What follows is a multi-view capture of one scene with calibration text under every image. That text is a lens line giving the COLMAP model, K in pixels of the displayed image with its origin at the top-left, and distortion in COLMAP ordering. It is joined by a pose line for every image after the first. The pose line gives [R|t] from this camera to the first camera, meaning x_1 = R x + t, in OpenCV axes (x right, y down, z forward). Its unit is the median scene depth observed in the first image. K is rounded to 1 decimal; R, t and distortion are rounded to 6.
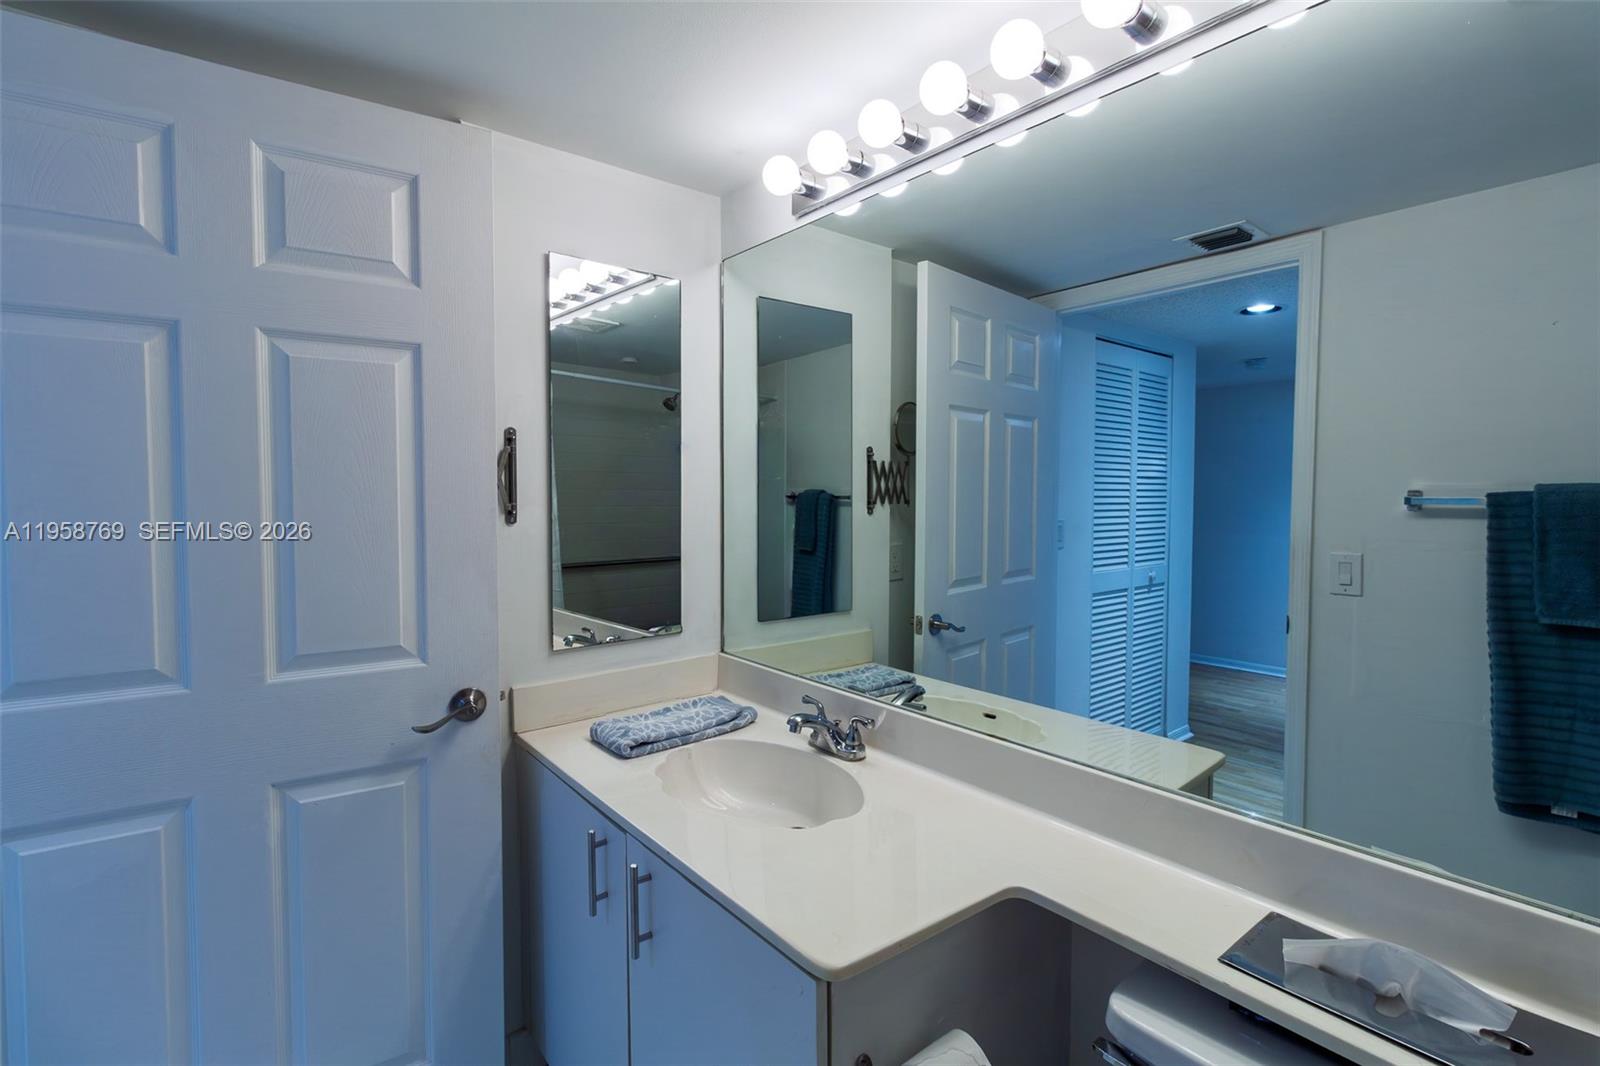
lens RADIAL K [[744.0, 0, 803.2], [0, 744.0, 519.1], [0, 0, 1]] dist [-0.000026, 0.000683]
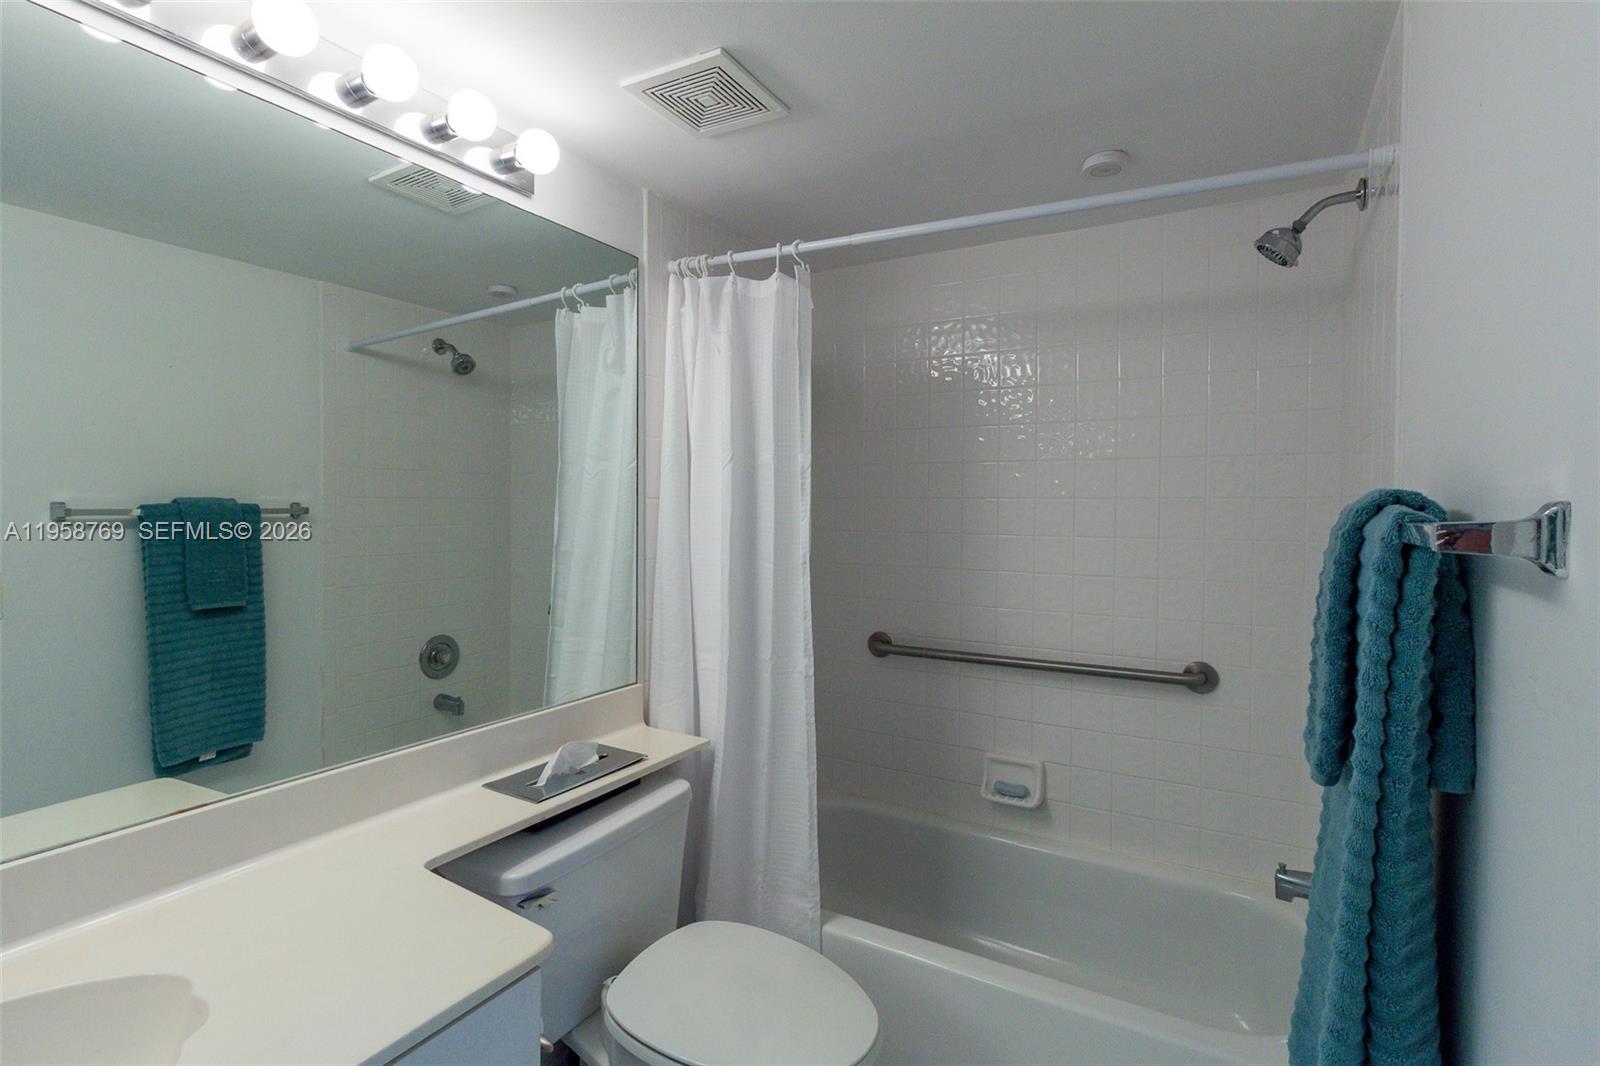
lens RADIAL K [[744.0, 0, 803.2], [0, 744.0, 519.1], [0, 0, 1]] dist [-0.000026, 0.000683]
pose [[-0.357228, -0.019325, 0.933817, -0.592706], [0.023359, 0.999288, 0.029616, -0.027483], [-0.933725, 0.032393, -0.356522, 0.531152]]
